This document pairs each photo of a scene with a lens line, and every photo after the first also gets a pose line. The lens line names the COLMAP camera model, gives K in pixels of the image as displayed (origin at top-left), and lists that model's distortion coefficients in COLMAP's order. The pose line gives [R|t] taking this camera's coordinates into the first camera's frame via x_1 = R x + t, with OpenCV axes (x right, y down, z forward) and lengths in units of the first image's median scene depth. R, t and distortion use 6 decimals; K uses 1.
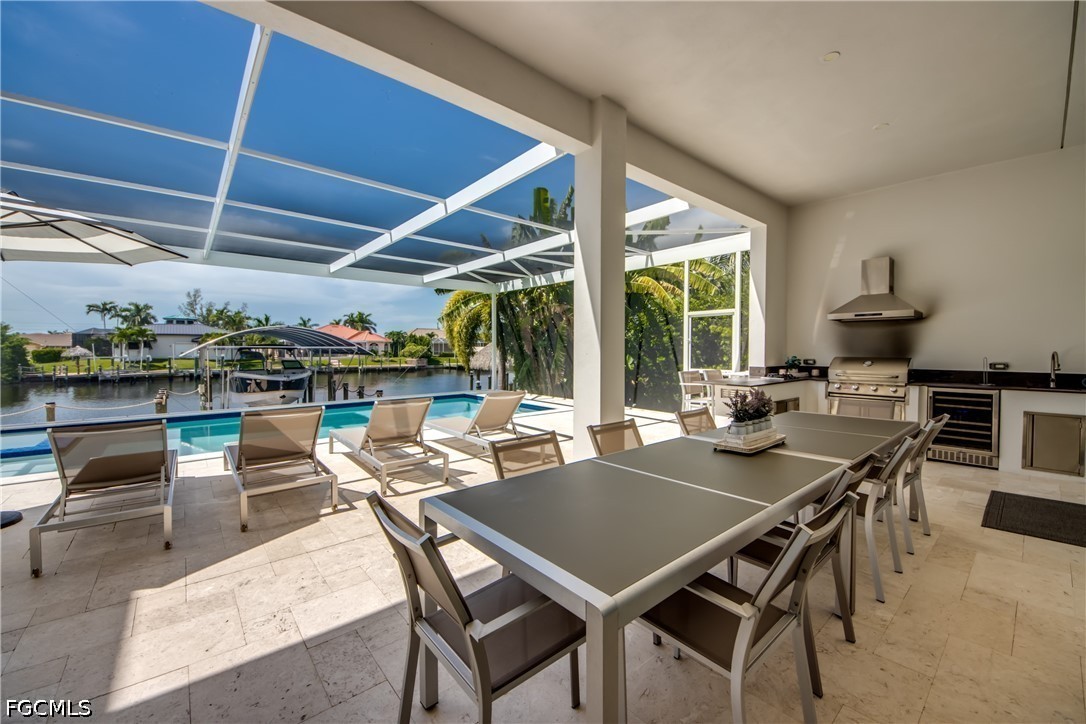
lens RADIAL K [[416.2, 0, 564.5], [0, 416.2, 358.0], [0, 0, 1]] dist [-0.000599, -0.010261]
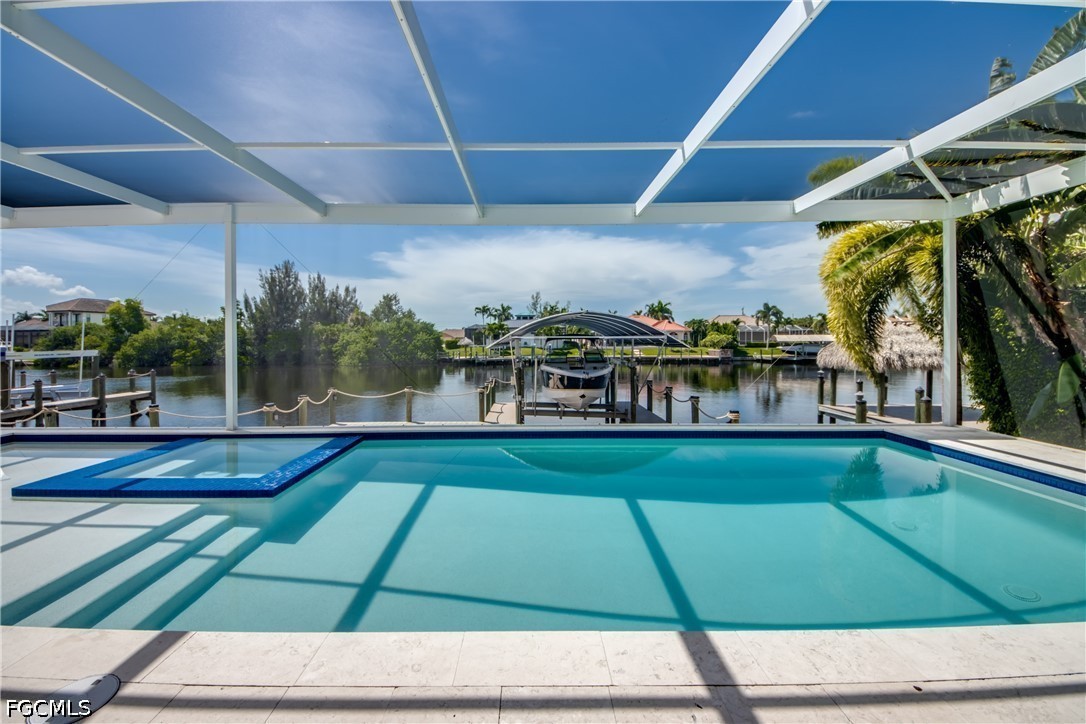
lens RADIAL K [[422.9, 0, 531.7], [0, 422.9, 341.2], [0, 0, 1]] dist [0.017262, -0.017645]
pose [[0.734255, -0.000930, -0.678874, -0.047469], [-0.008881, 0.999900, -0.010976, -0.002201], [0.678816, 0.014088, 0.734173, 0.082624]]
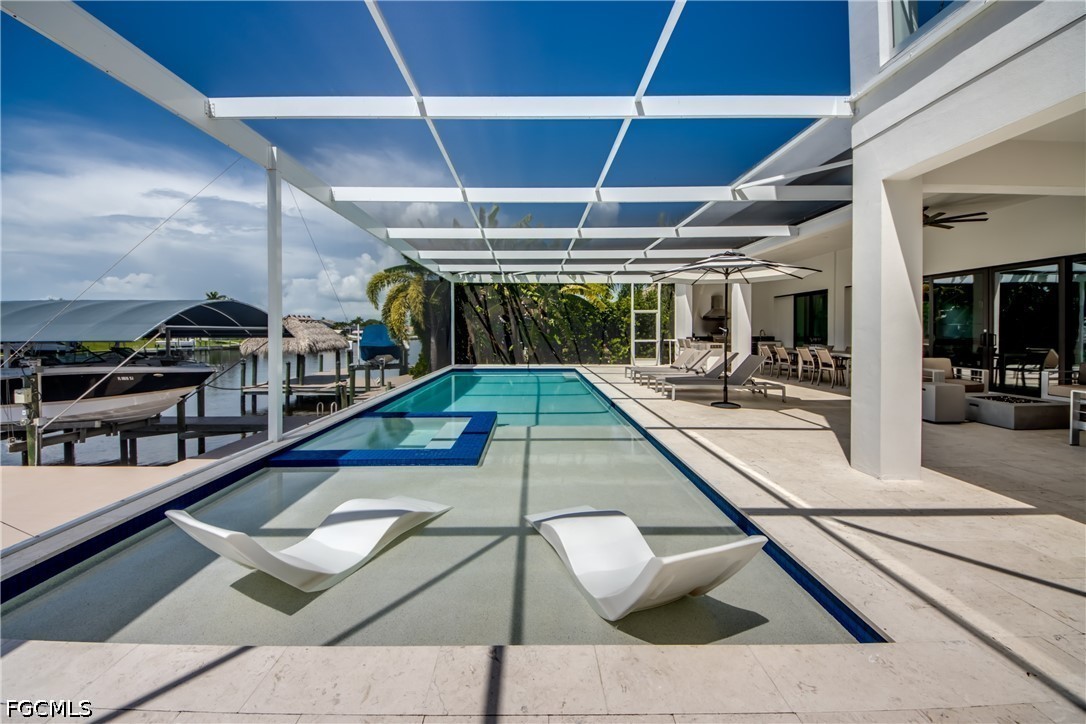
lens RADIAL K [[422.9, 0, 531.7], [0, 422.9, 341.2], [0, 0, 1]] dist [0.017262, -0.017645]
pose [[0.670235, -0.020841, 0.741856, -0.223241], [0.020090, 0.999749, 0.009936, 0.000523], [-0.741877, 0.008244, 0.670486, 0.010273]]
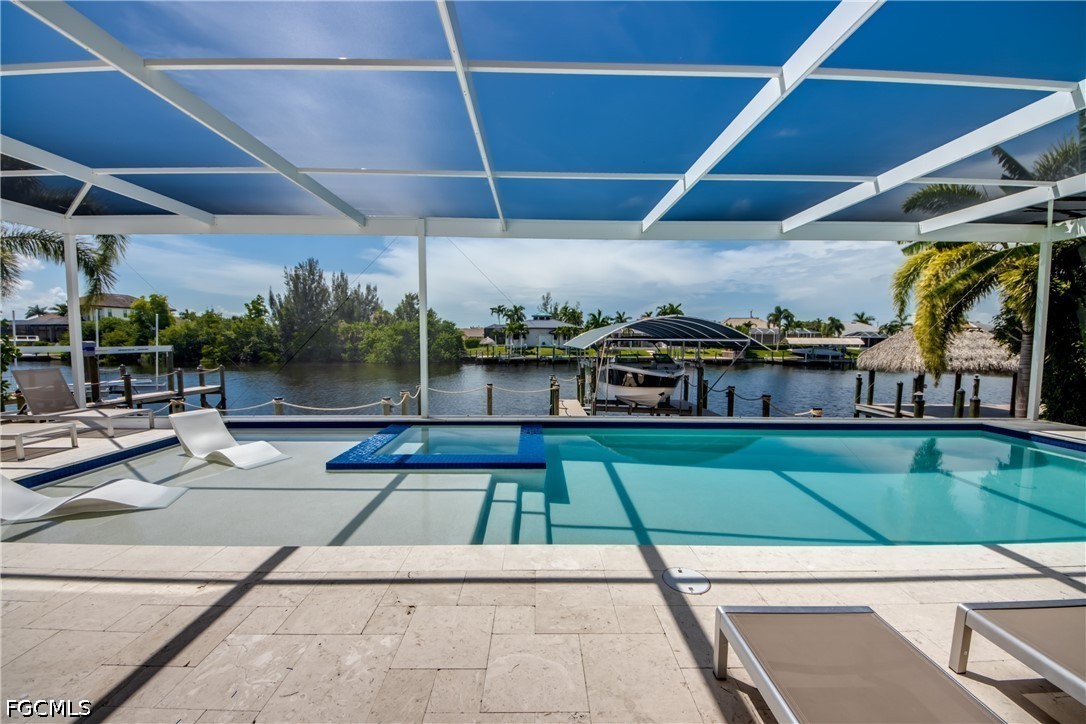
lens RADIAL K [[413.5, 0, 540.9], [0, 413.5, 363.8], [0, 0, 1]] dist [0.016027, -0.014135]
pose [[0.742623, 0.044683, -0.668218, -0.073140], [-0.020280, 0.998815, 0.044251, -0.002212], [0.669403, -0.019310, 0.742649, 0.039530]]
